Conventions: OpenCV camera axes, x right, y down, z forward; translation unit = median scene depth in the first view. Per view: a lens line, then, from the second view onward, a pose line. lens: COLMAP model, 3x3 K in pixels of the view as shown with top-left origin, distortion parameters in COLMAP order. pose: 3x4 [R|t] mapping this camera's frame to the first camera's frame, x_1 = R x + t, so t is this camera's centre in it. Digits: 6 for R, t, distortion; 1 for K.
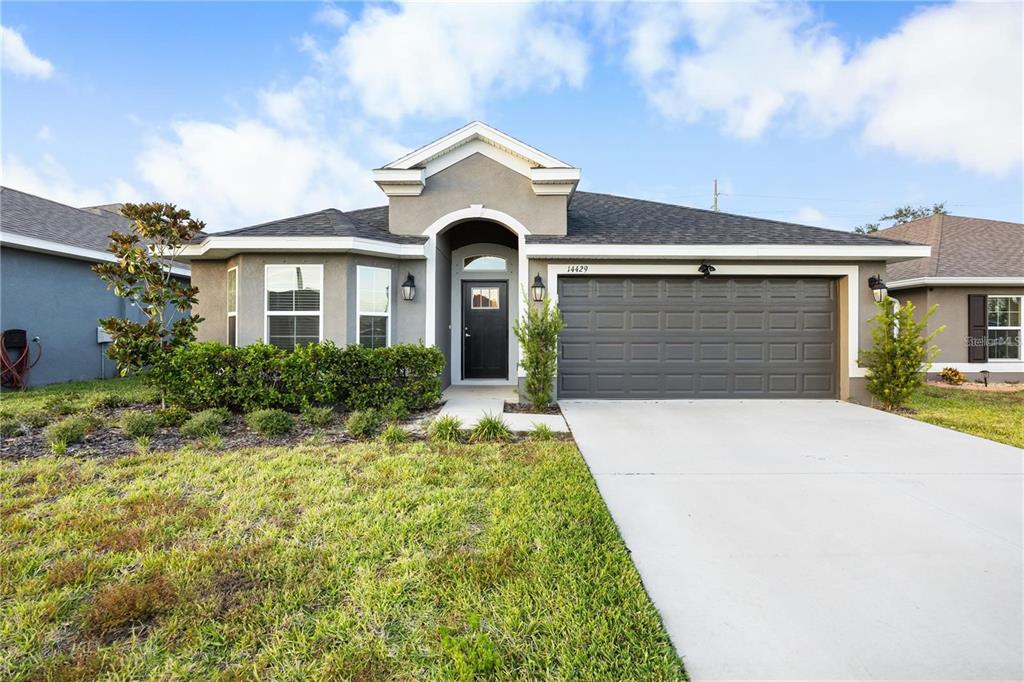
lens RADIAL K [[450.5, 0, 519.5], [0, 450.5, 338.7], [0, 0, 1]] dist [-0.008391, -0.000780]
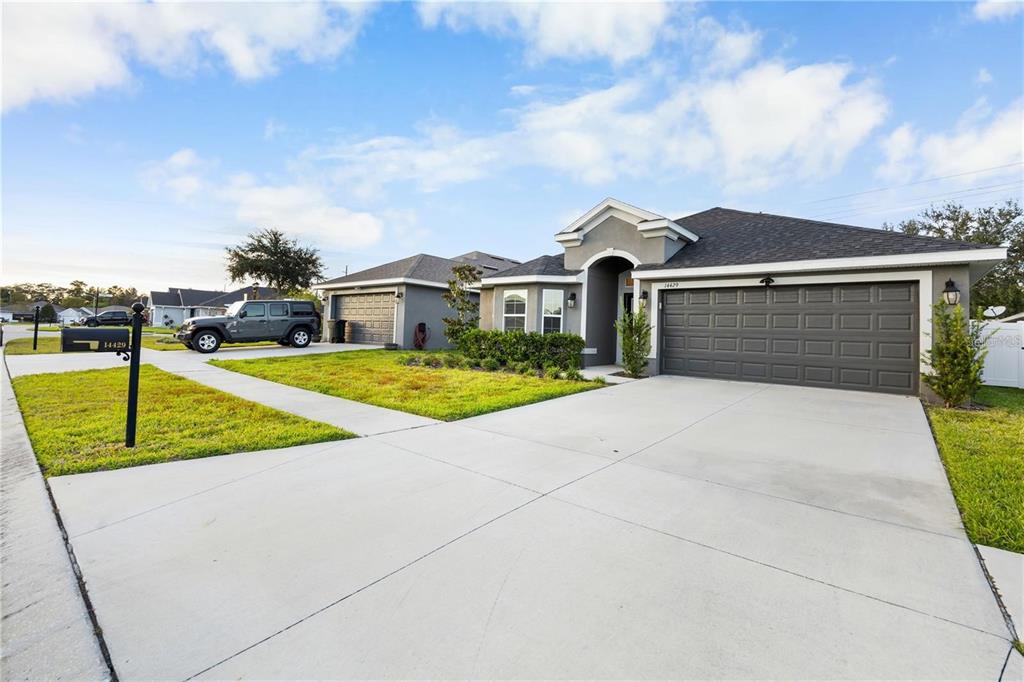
lens RADIAL K [[450.5, 0, 519.2], [0, 450.5, 325.2], [0, 0, 1]] dist [-0.008391, -0.000780]
pose [[0.774585, 0.013576, -0.632324, 0.678243], [-0.038051, 0.998959, -0.025165, 0.031132], [0.631324, 0.043553, 0.774295, -0.443220]]
